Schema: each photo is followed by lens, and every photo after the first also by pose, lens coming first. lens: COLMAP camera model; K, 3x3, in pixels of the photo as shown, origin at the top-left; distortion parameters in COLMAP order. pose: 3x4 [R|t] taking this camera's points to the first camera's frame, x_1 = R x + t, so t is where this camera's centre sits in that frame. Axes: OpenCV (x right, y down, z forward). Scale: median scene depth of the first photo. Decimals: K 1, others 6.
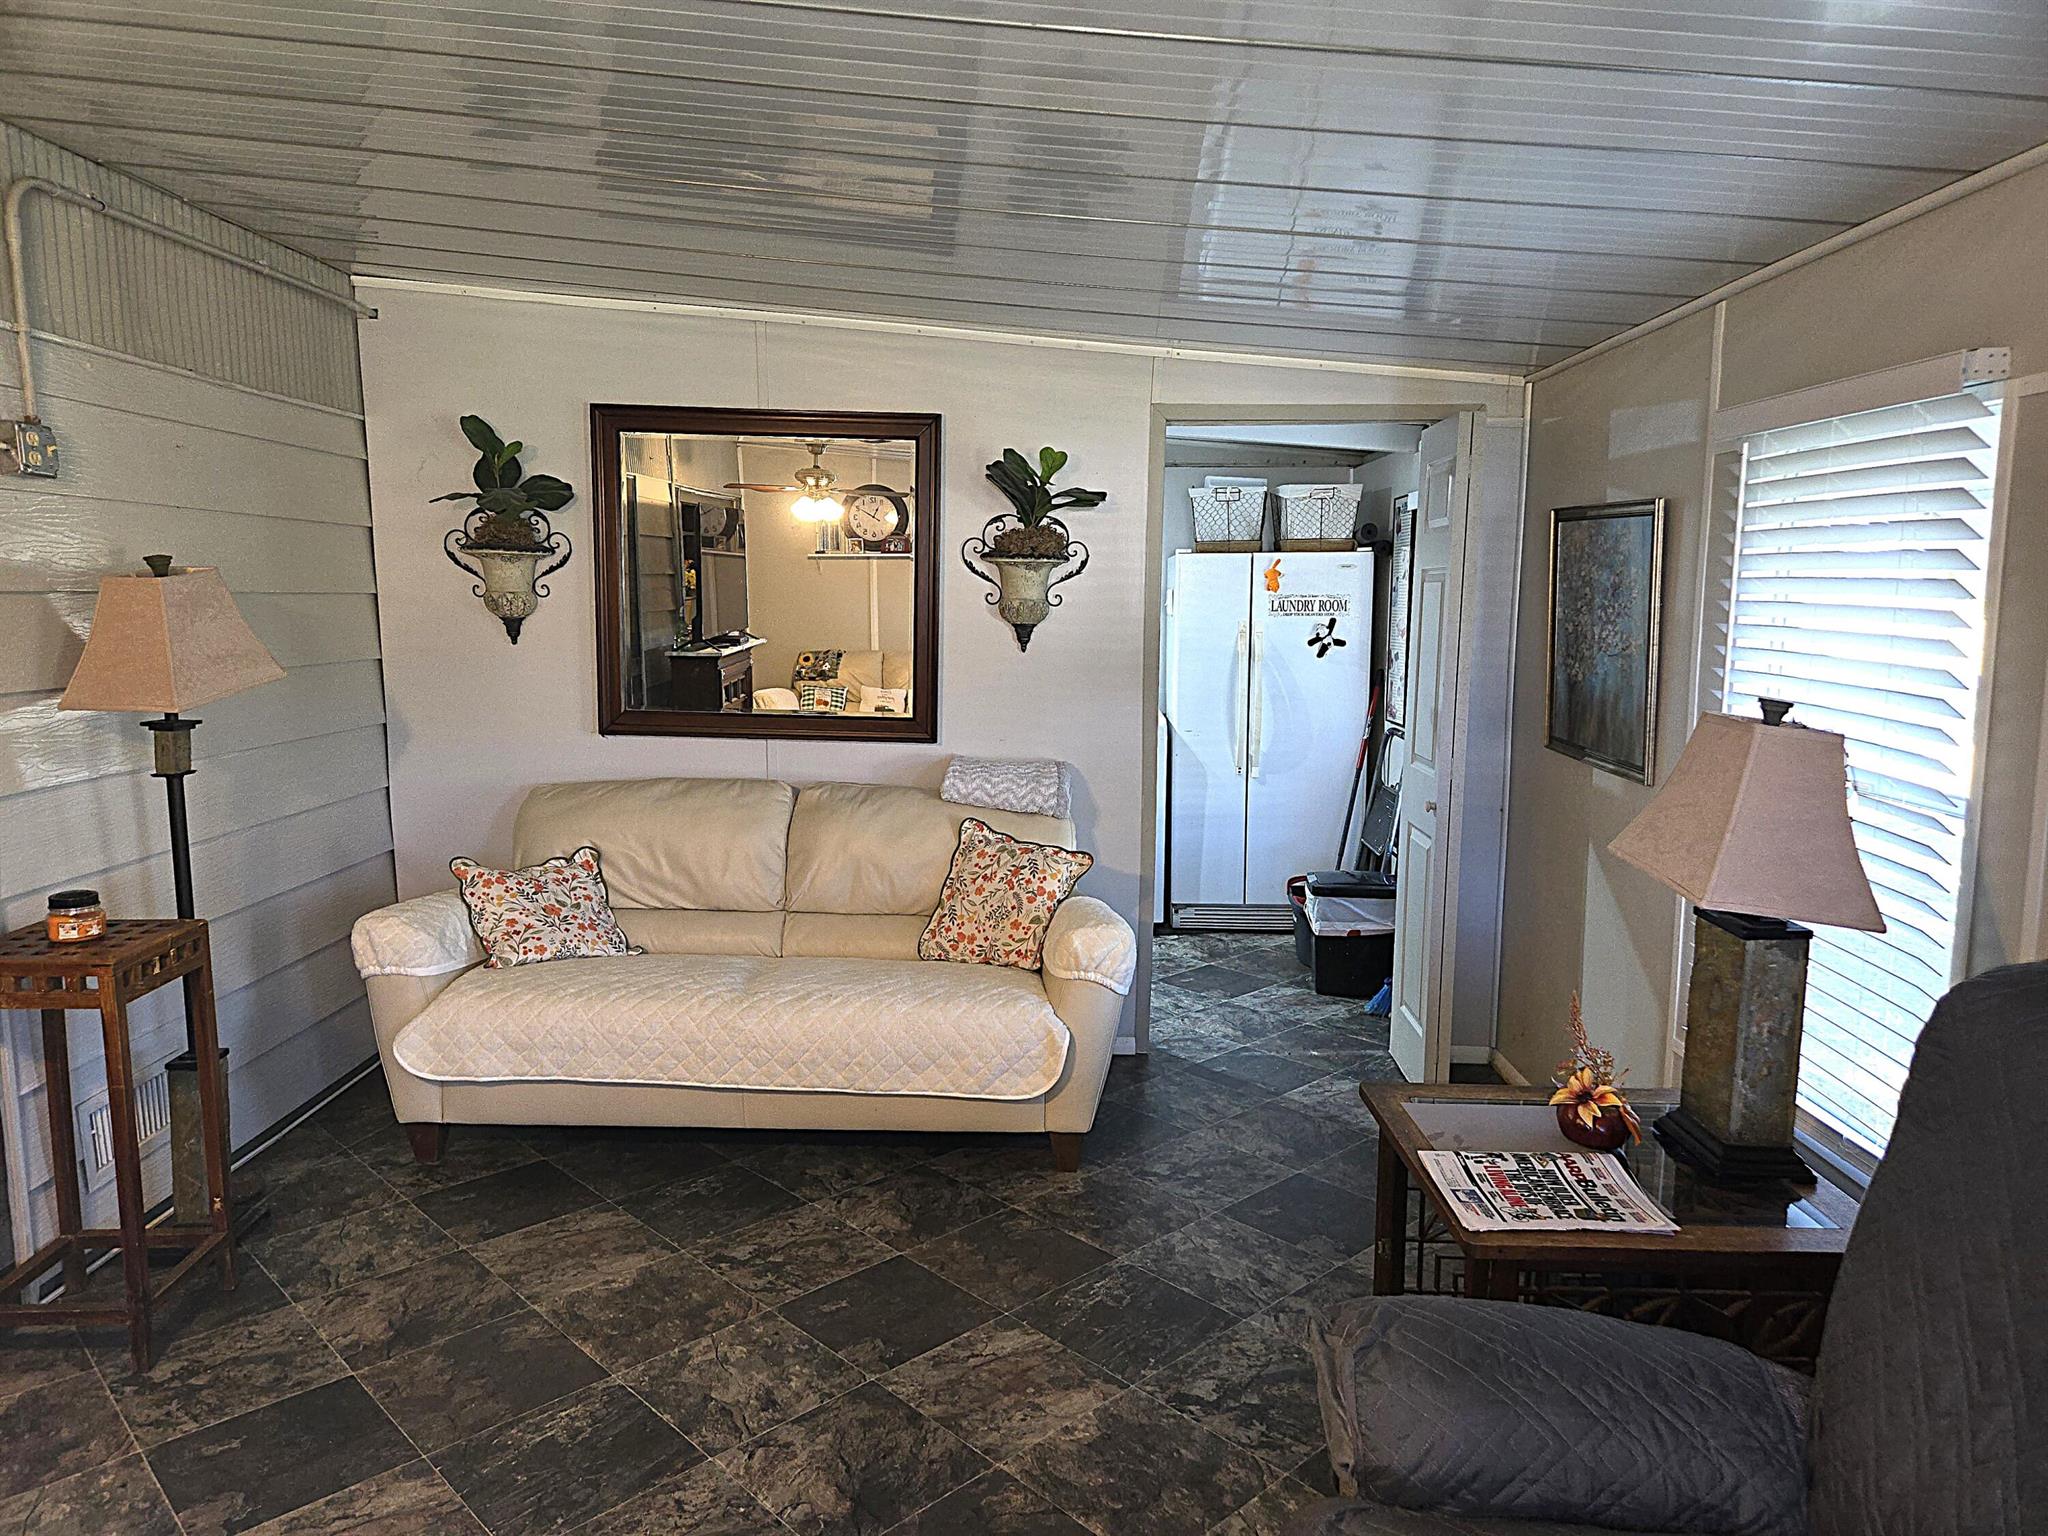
lens RADIAL K [[1391.3, 0, 985.9], [0, 1391.3, 767.1], [0, 0, 1]] dist [0.092314, -0.084646]
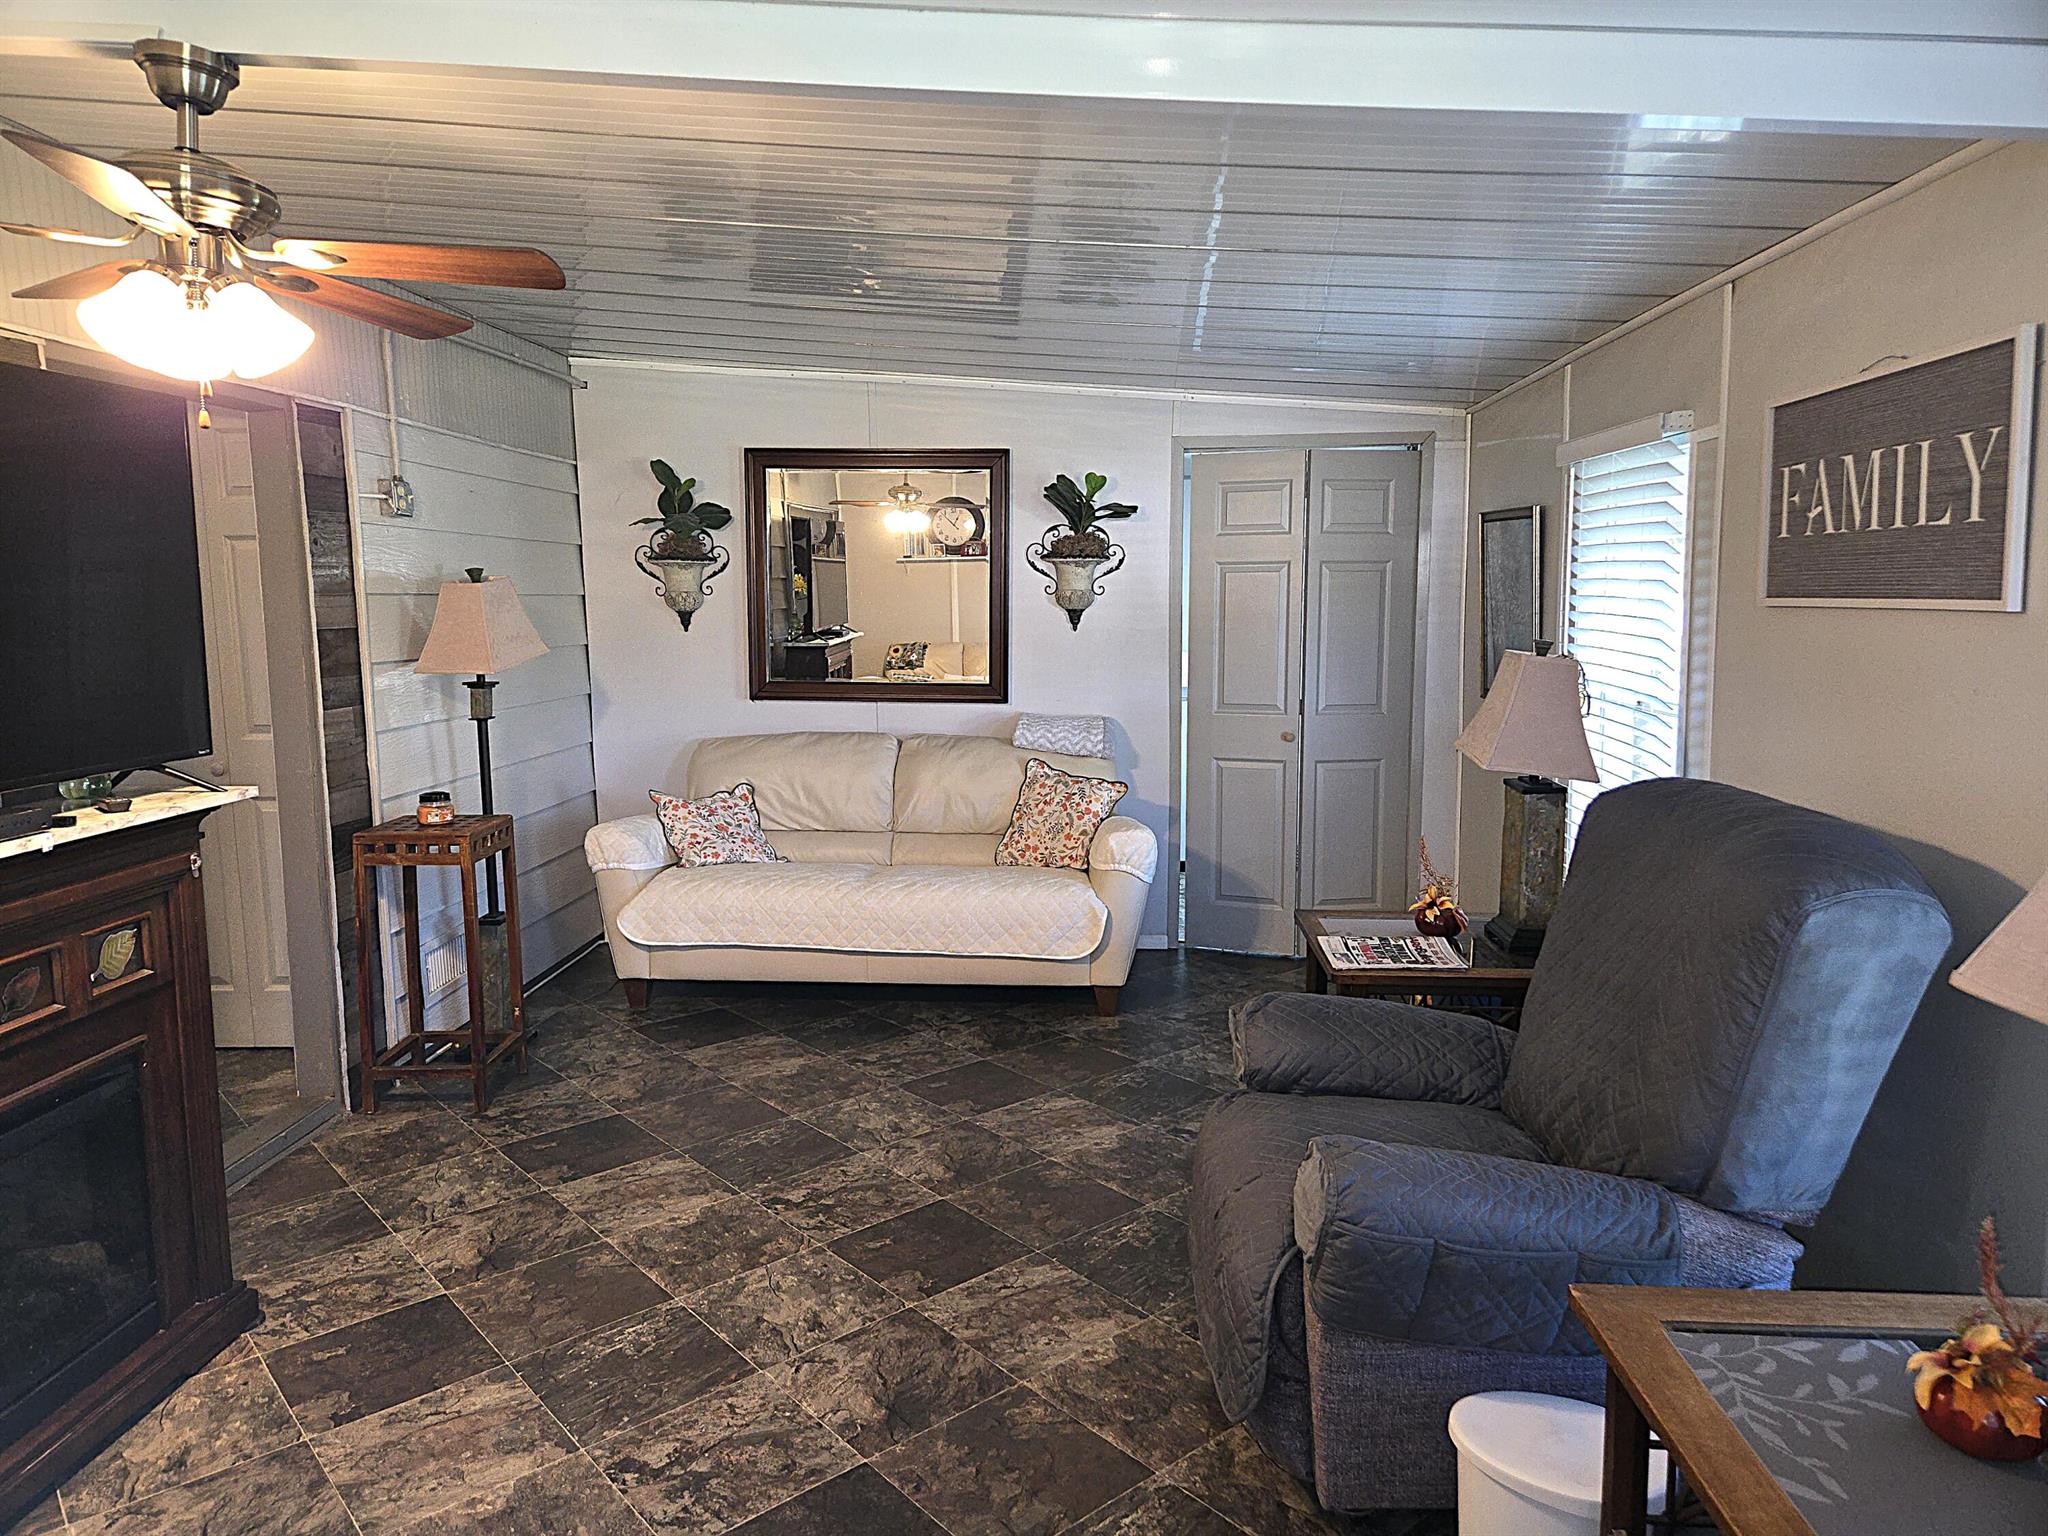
lens RADIAL K [[1371.4, 0, 974.5], [0, 1371.4, 757.8], [0, 0, 1]] dist [0.098121, -0.135825]
pose [[0.997897, -0.009021, -0.064196, 0.015546], [0.008638, 0.999943, -0.006234, 0.043133], [0.064249, 0.005666, 0.997918, -0.281579]]
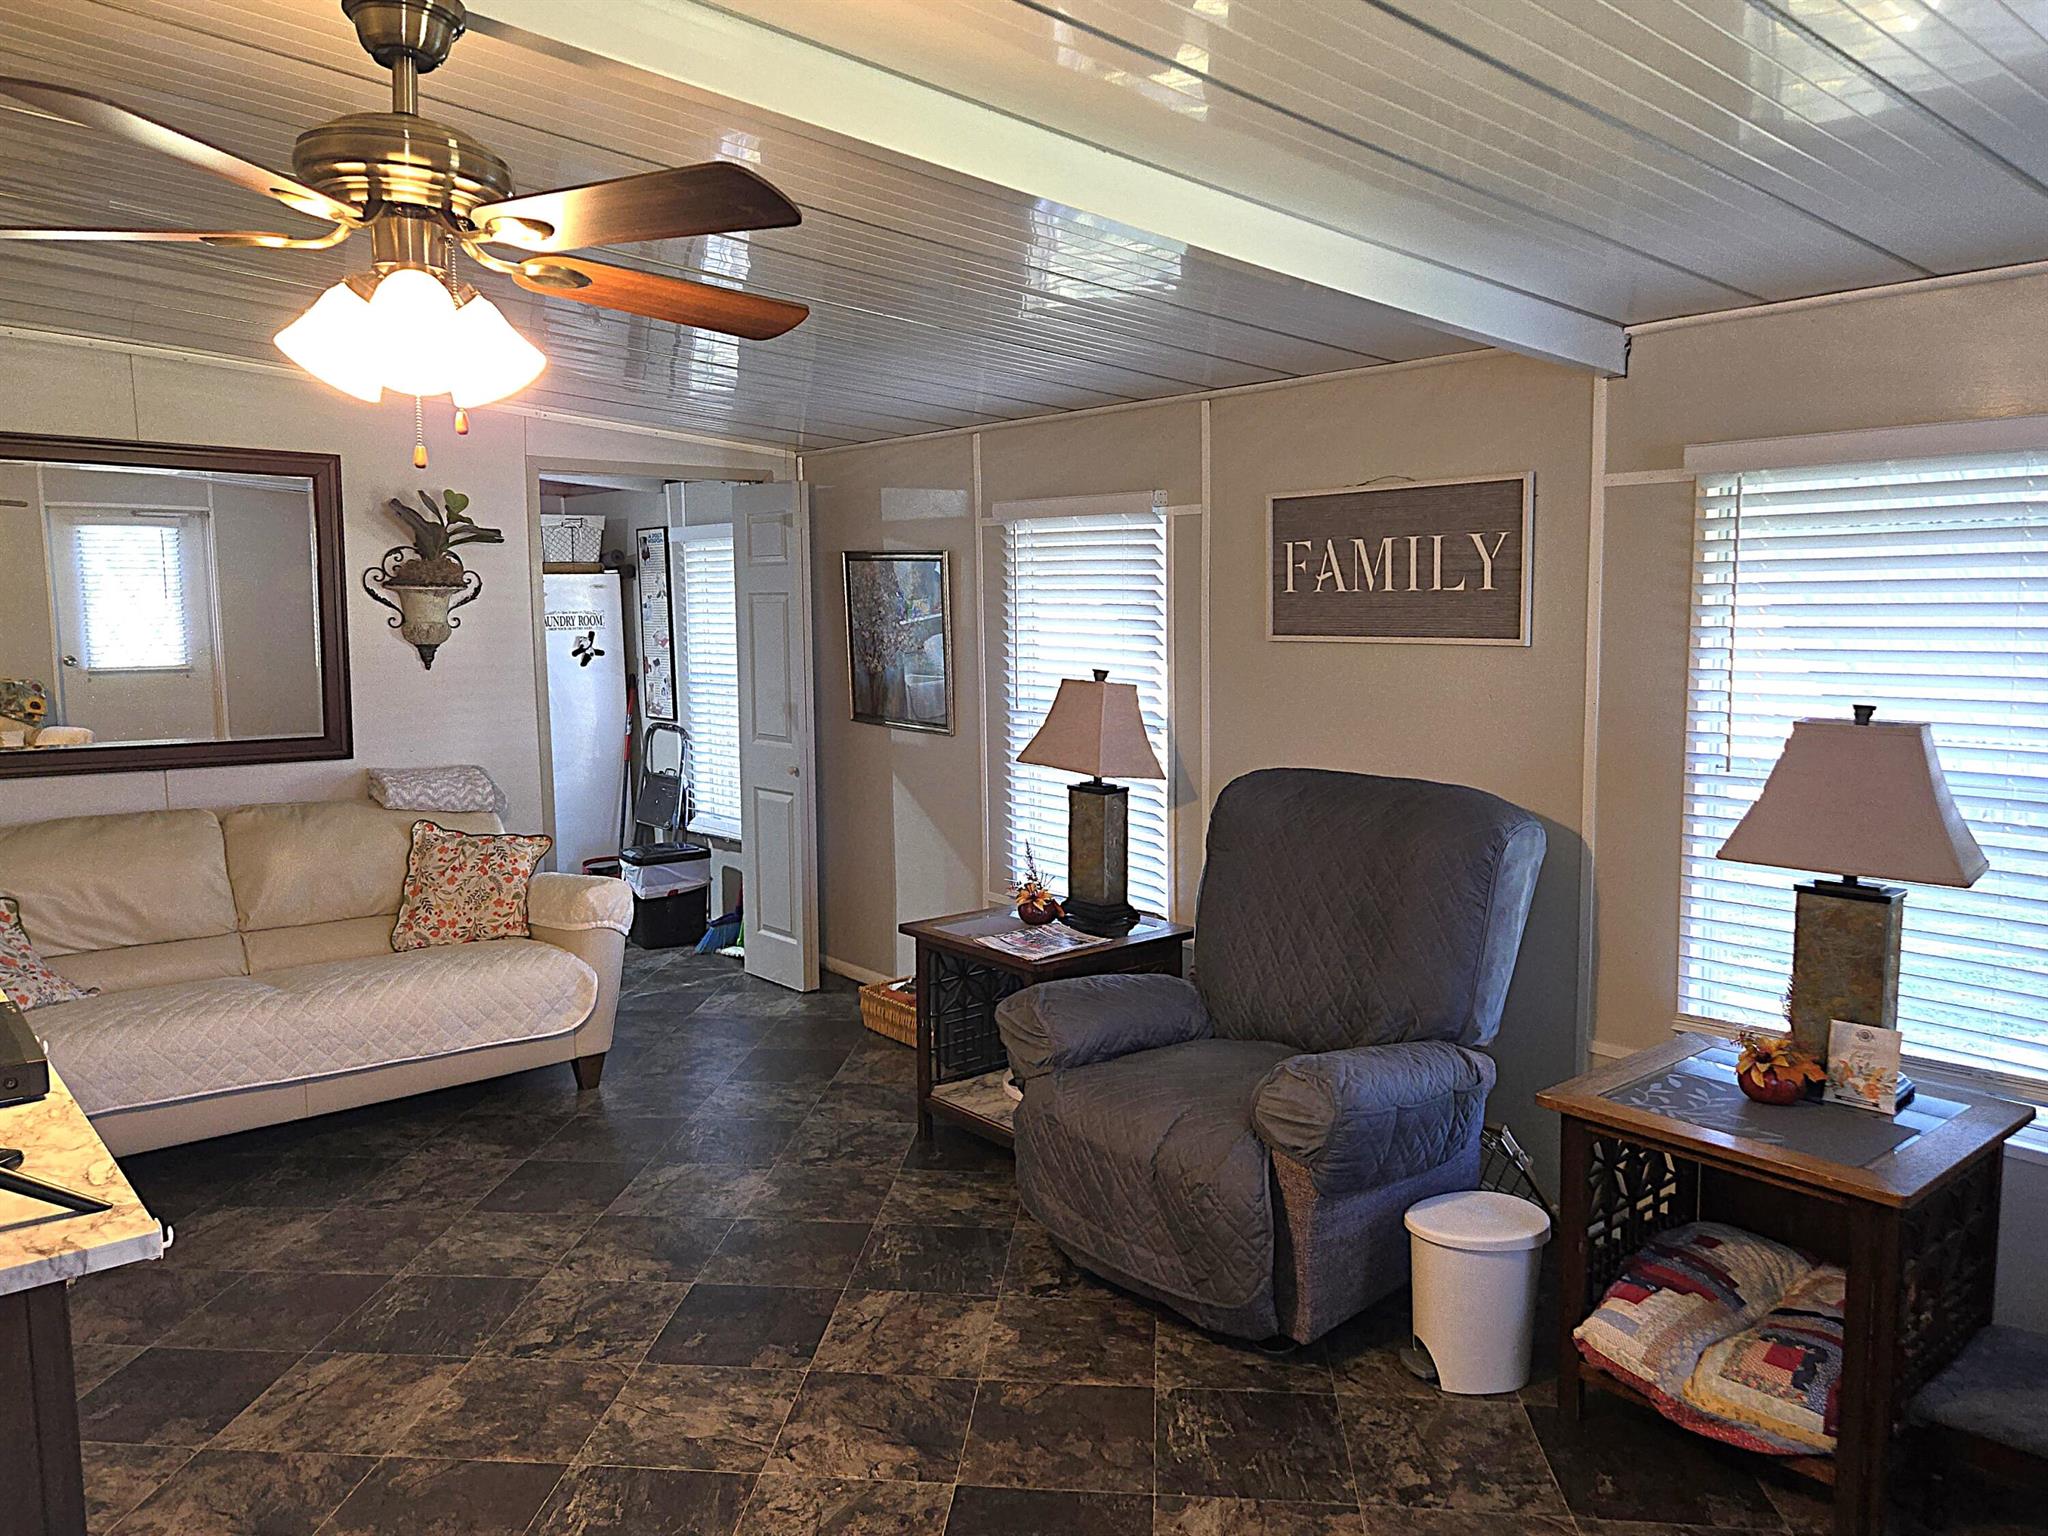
lens RADIAL K [[1519.5, 0, 1021.3], [0, 1519.5, 769.8], [0, 0, 1]] dist [0.031383, -0.002423]
pose [[0.748441, -0.090705, 0.656969, -0.447926], [0.097210, 0.994908, 0.026618, 0.010637], [-0.656038, 0.043942, 0.753448, -0.234287]]
